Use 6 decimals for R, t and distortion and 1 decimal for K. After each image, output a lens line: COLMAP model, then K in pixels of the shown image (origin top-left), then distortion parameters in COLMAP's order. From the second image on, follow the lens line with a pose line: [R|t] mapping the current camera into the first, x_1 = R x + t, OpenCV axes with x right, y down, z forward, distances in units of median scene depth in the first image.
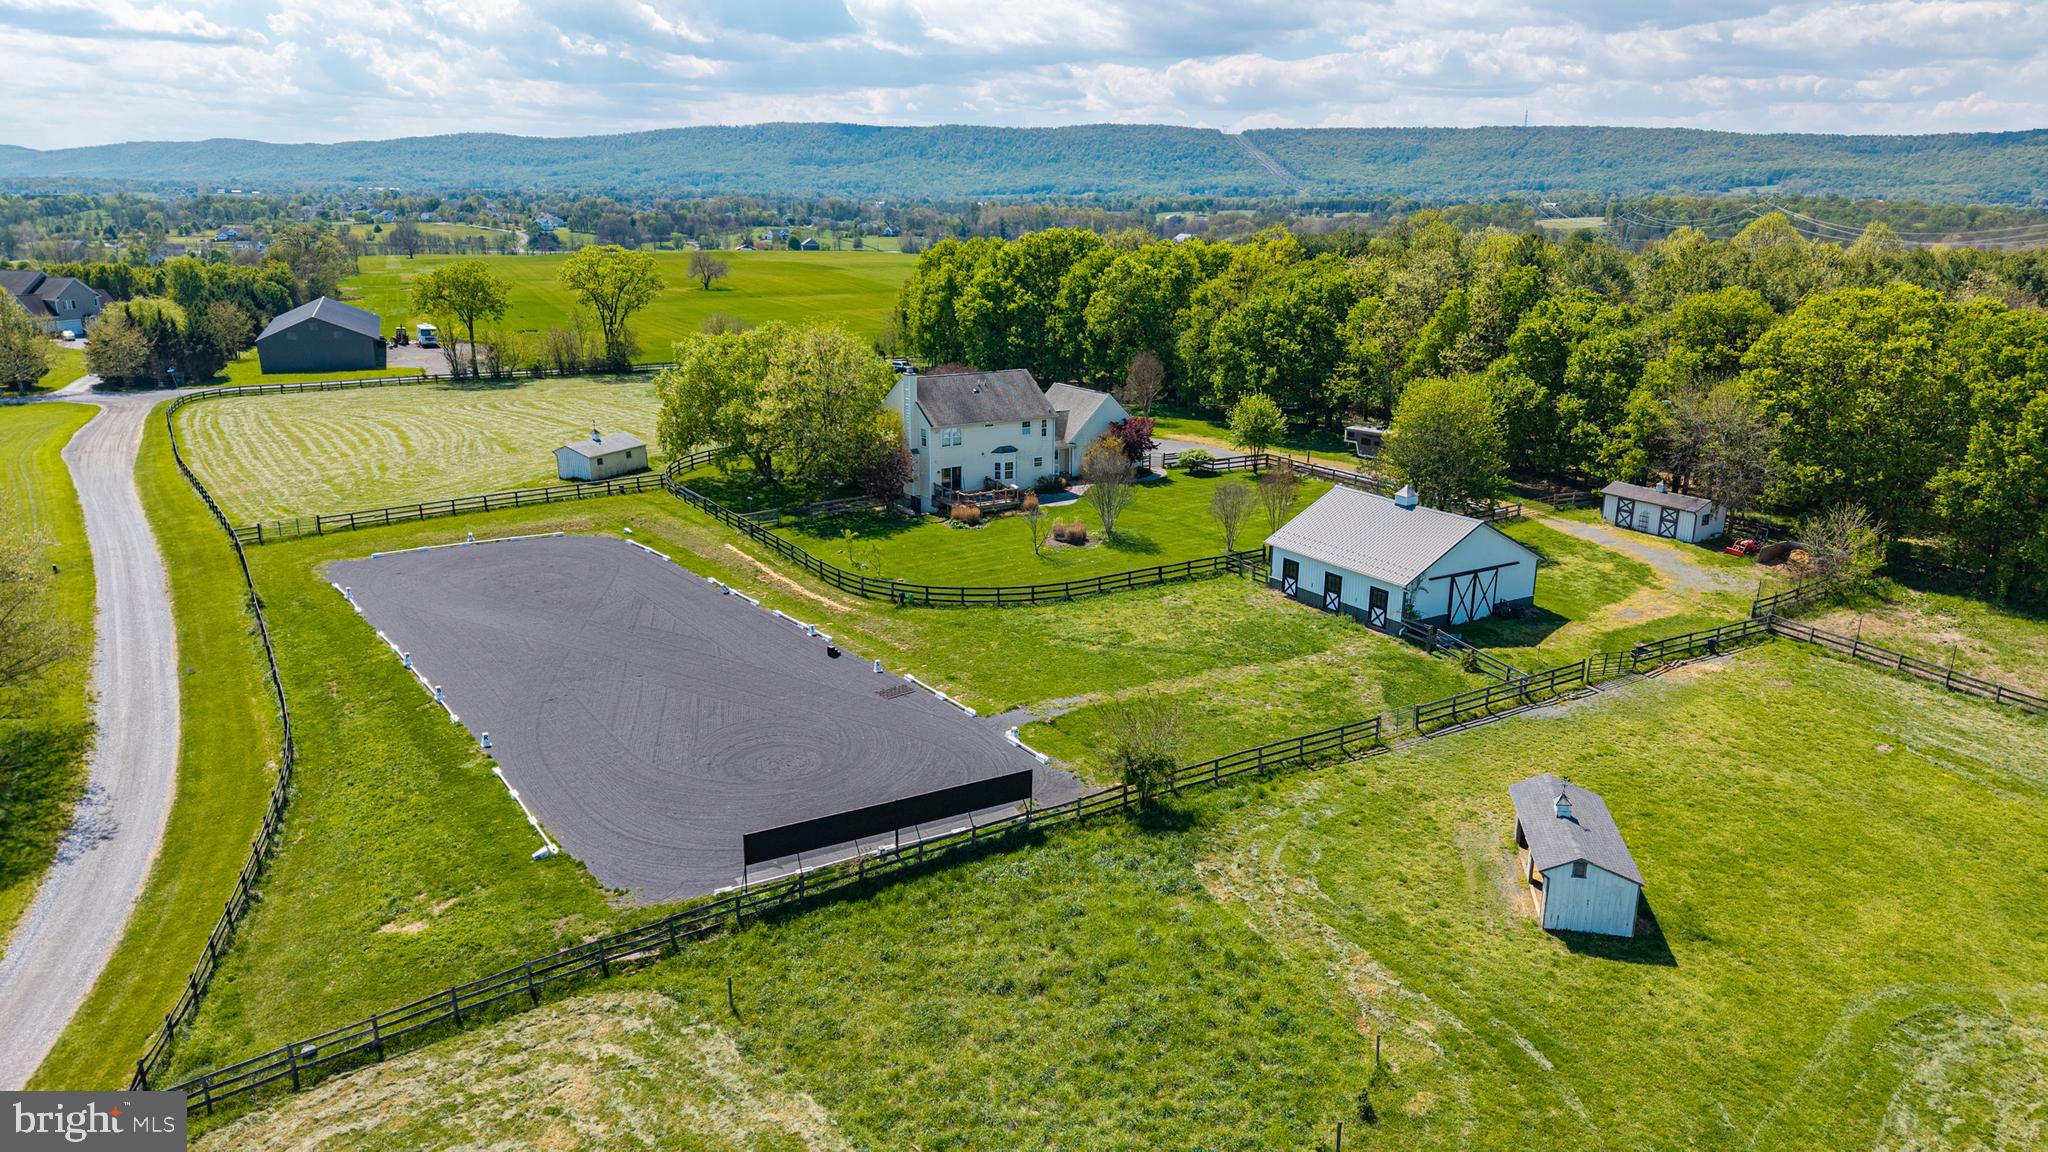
lens RADIAL K [[1782.8, 0, 919.8], [0, 1782.8, 613.4], [0, 0, 1]] dist [0.087317, -0.004909]
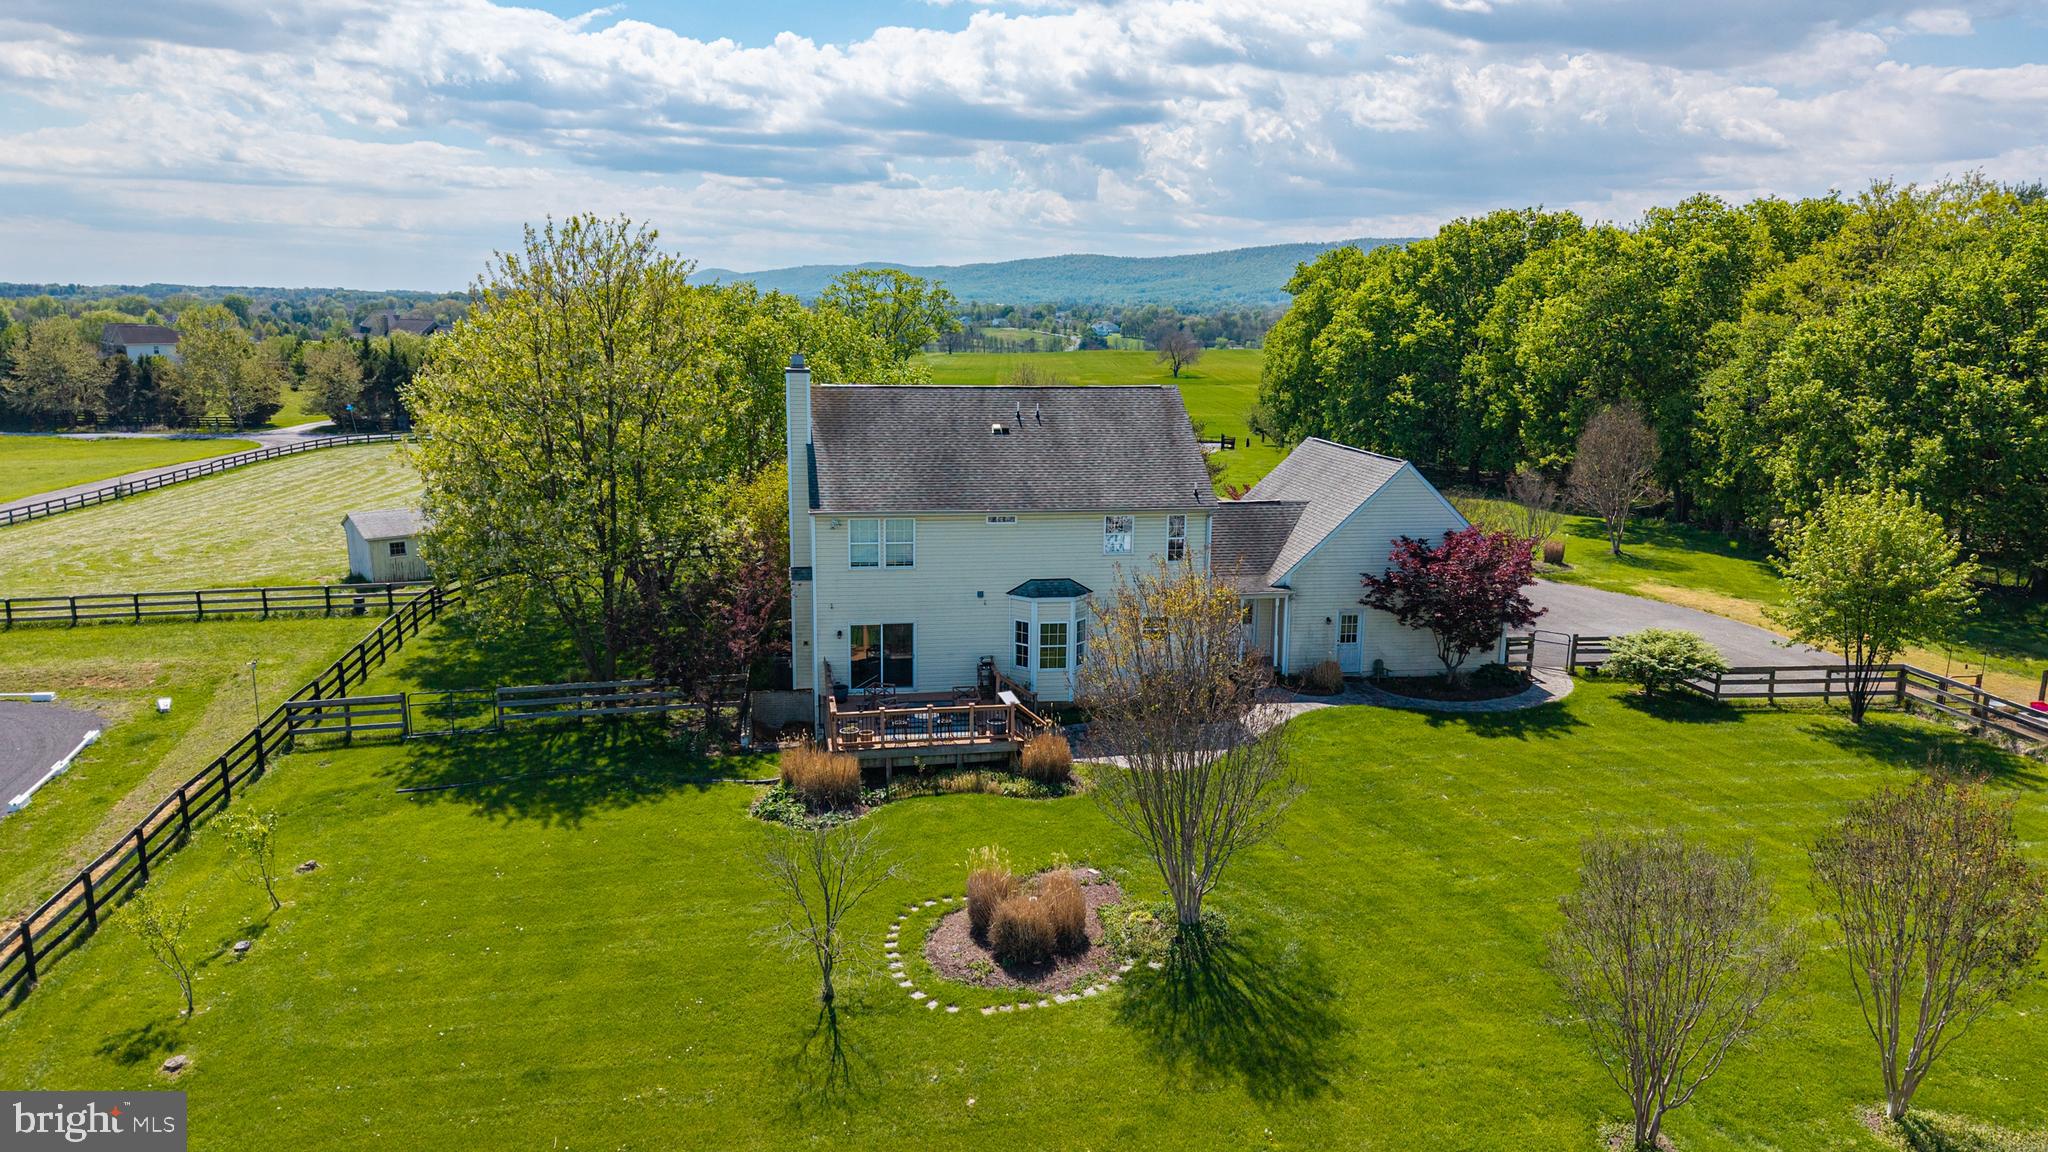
lens RADIAL K [[1386.1, 0, 1024.0], [0, 1386.1, 576.0], [0, 0, 1]] dist [0.010830, -0.002096]
pose [[0.922840, 0.081071, -0.376554, 0.154904], [-0.111094, 0.992077, -0.058672, -0.080891], [0.368814, 0.095978, 0.924535, 0.775578]]
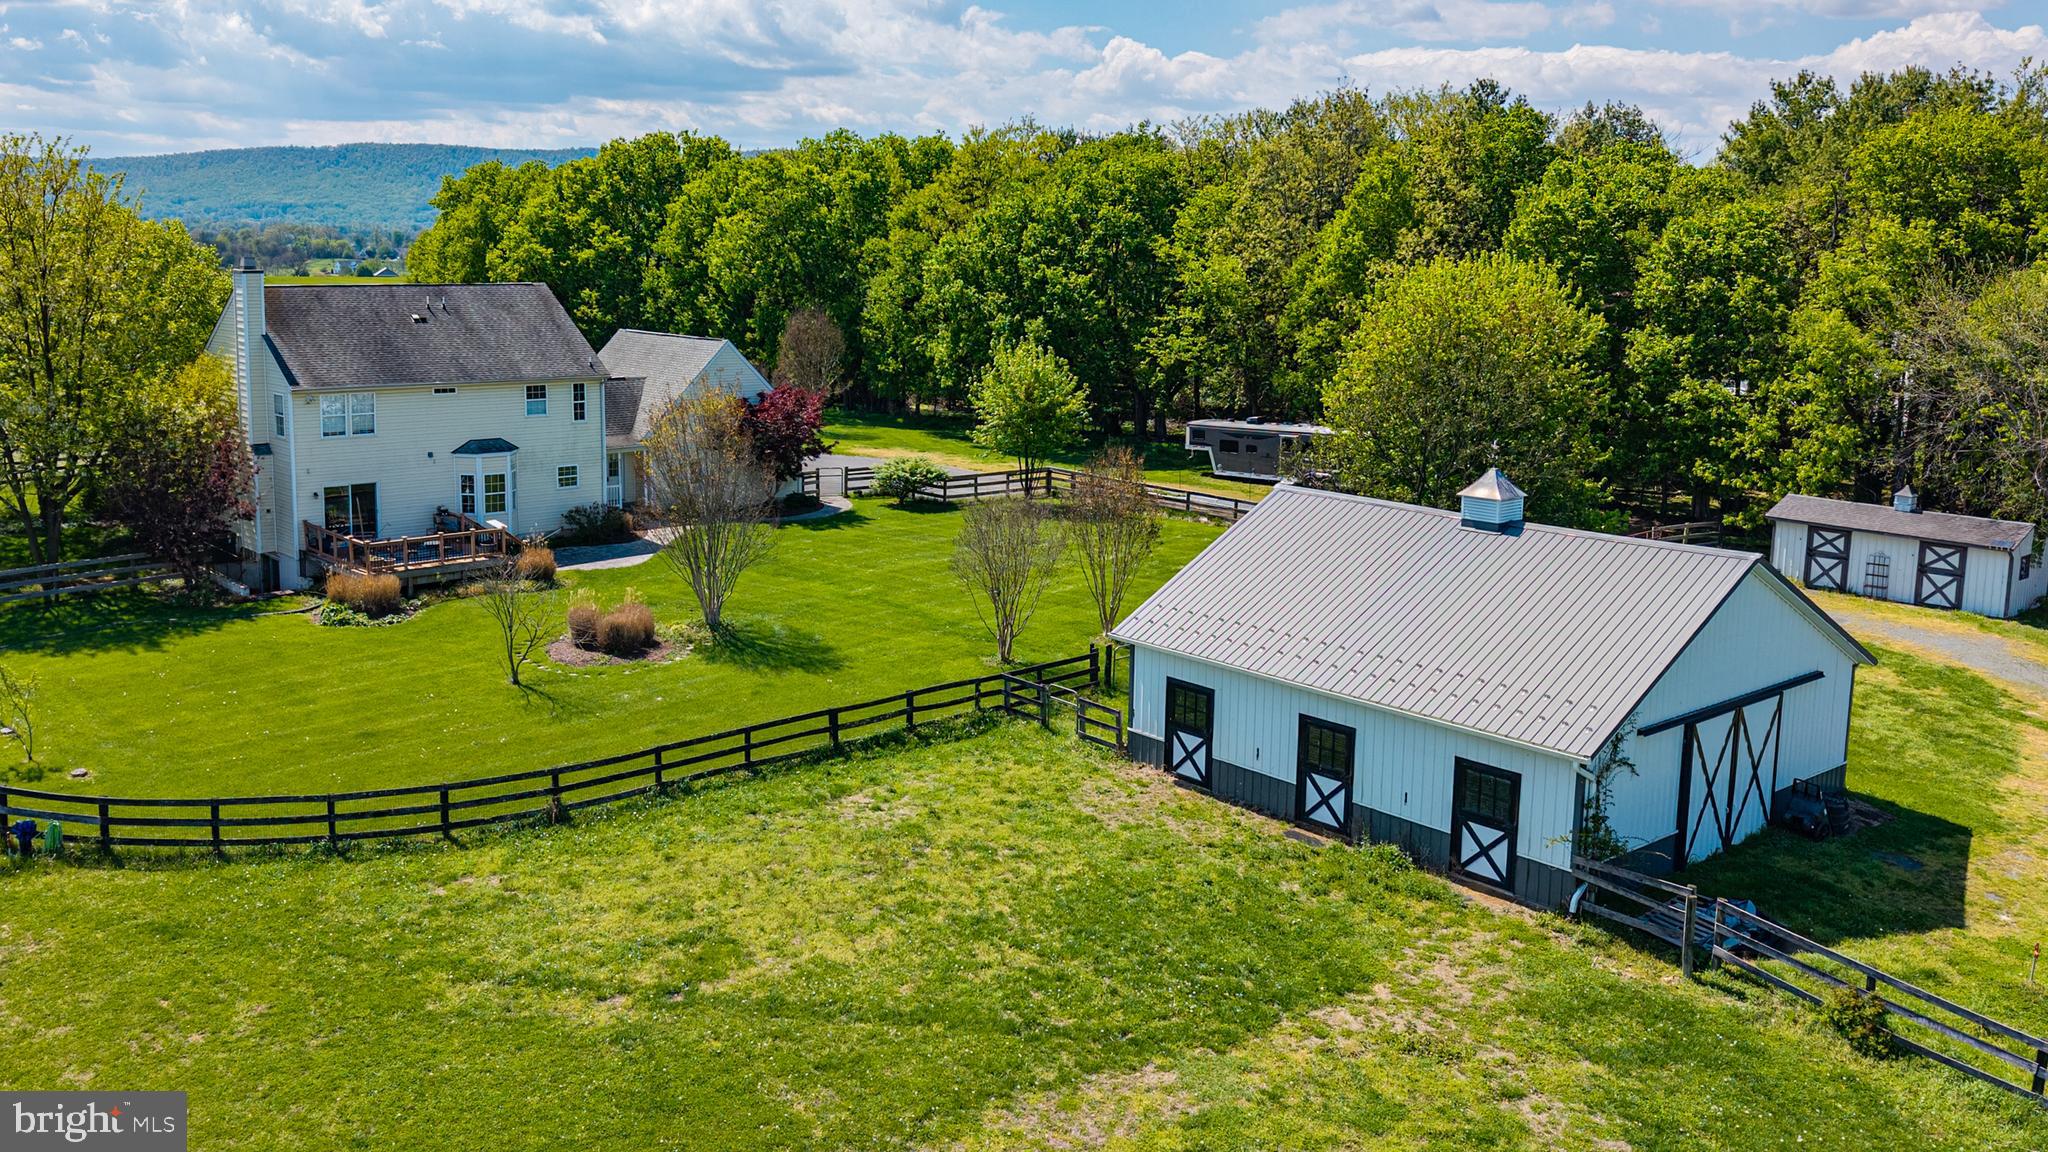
lens RADIAL K [[1782.8, 0, 919.8], [0, 1782.8, 613.4], [0, 0, 1]] dist [0.087317, -0.004909]
pose [[0.986111, -0.022979, 0.164492, 0.083713], [0.033634, 0.997491, -0.062289, -0.020322], [-0.162648, 0.066957, 0.984410, 0.575363]]
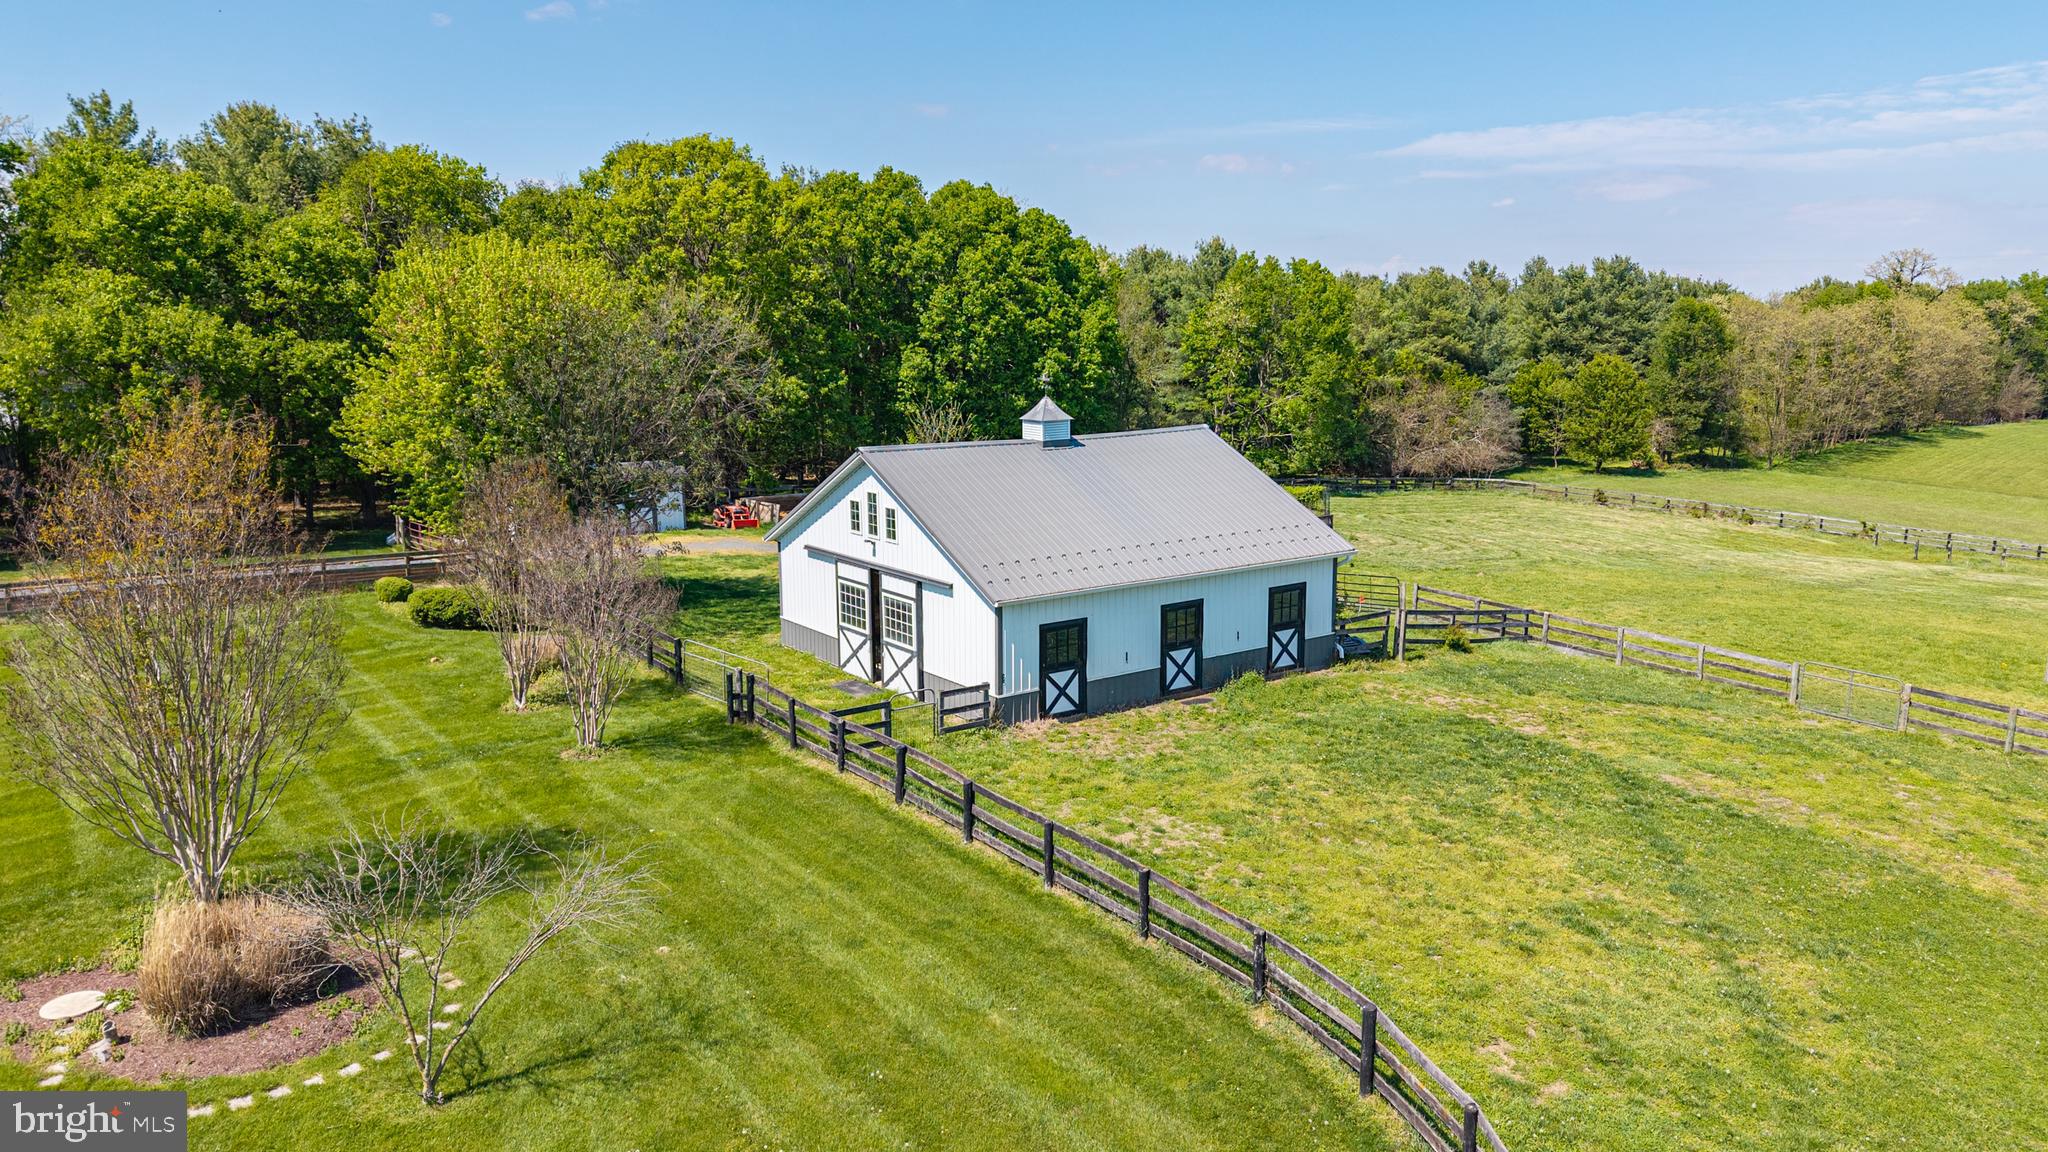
lens RADIAL K [[1386.1, 0, 1024.0], [0, 1386.1, 576.0], [0, 0, 1]] dist [0.010830, -0.002096]
pose [[-0.143214, -0.177216, 0.973696, -0.062425], [0.272380, 0.938786, 0.210925, -0.089515], [-0.951472, 0.295423, -0.086177, 0.905522]]
